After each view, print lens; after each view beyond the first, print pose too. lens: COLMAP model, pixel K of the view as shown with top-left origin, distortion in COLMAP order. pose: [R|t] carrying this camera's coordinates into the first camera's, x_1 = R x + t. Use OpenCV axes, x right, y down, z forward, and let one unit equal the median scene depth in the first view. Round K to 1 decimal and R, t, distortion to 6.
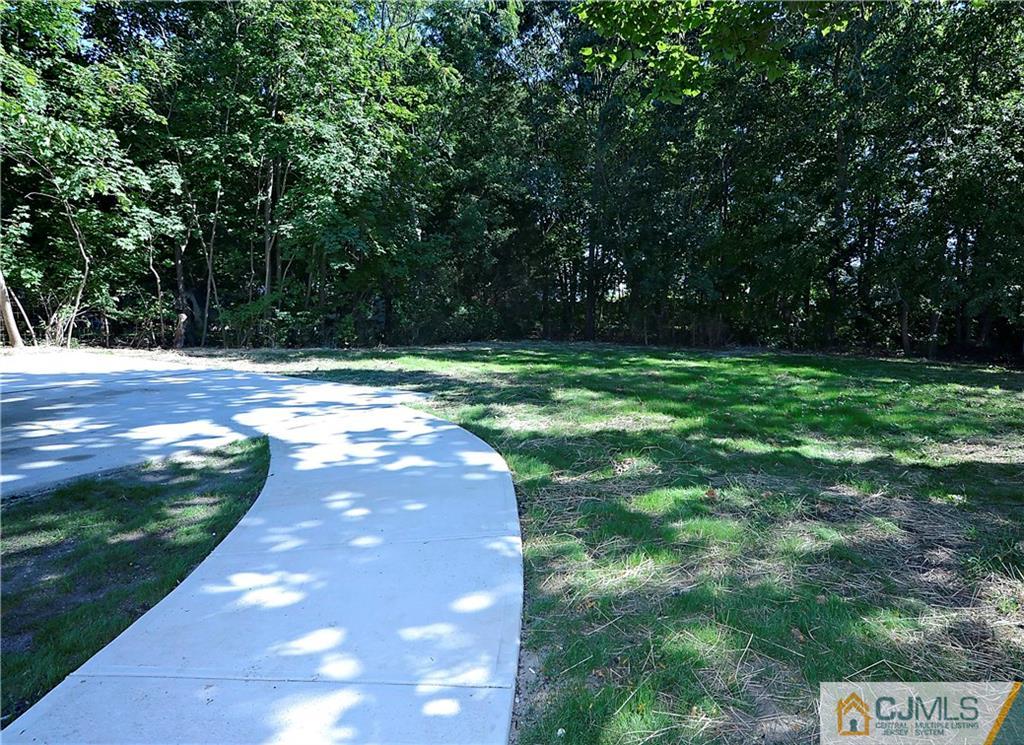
lens RADIAL K [[551.4, 0, 555.7], [0, 551.4, 368.4], [0, 0, 1]] dist [-0.018375, 0.004120]
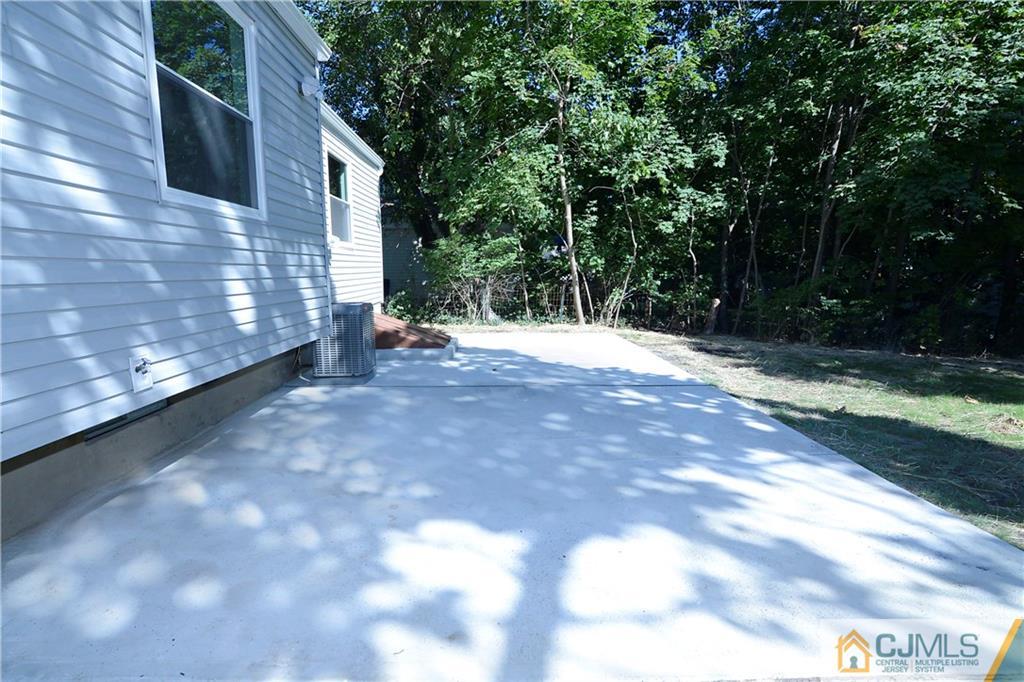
lens RADIAL K [[499.6, 0, 510.9], [0, 499.6, 340.8], [0, 0, 1]] dist [-0.018948, 0.001321]
pose [[0.473977, 0.108846, -0.873784, -0.097289], [-0.104688, 0.992258, 0.066816, -0.047781], [0.874292, 0.059805, 0.481702, 0.285828]]
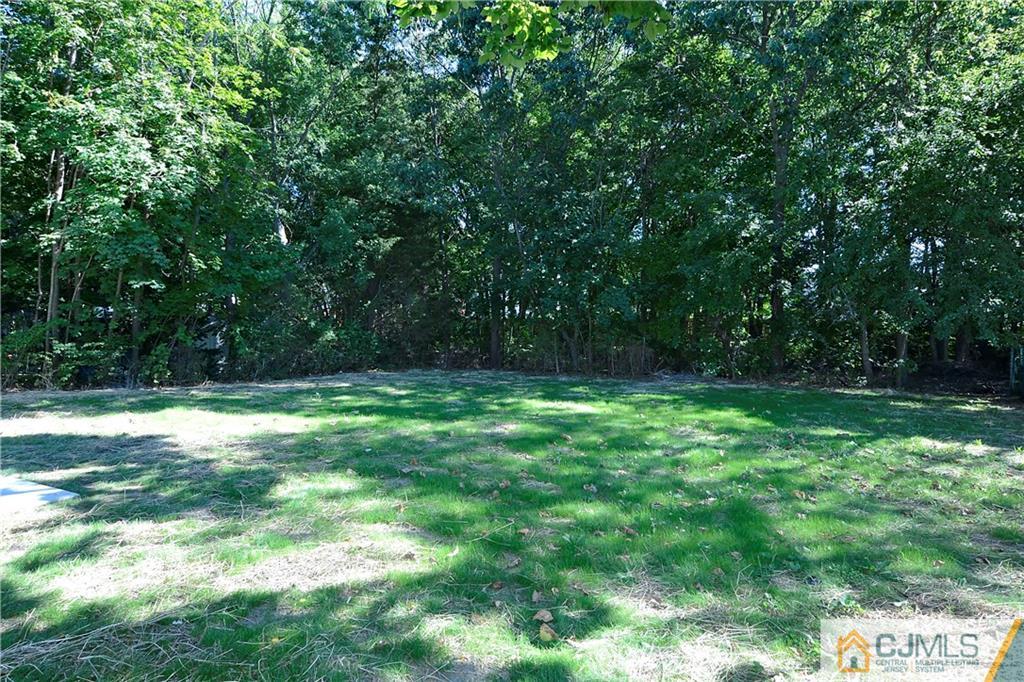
lens RADIAL K [[599.7, 0, 512.9], [0, 599.7, 336.6], [0, 0, 1]] dist [-0.017524, 0.003828]
pose [[0.999874, -0.011381, 0.011032, 0.141610], [0.012298, 0.996137, -0.086944, -0.033880], [-0.010000, 0.087069, 0.996152, 0.160995]]
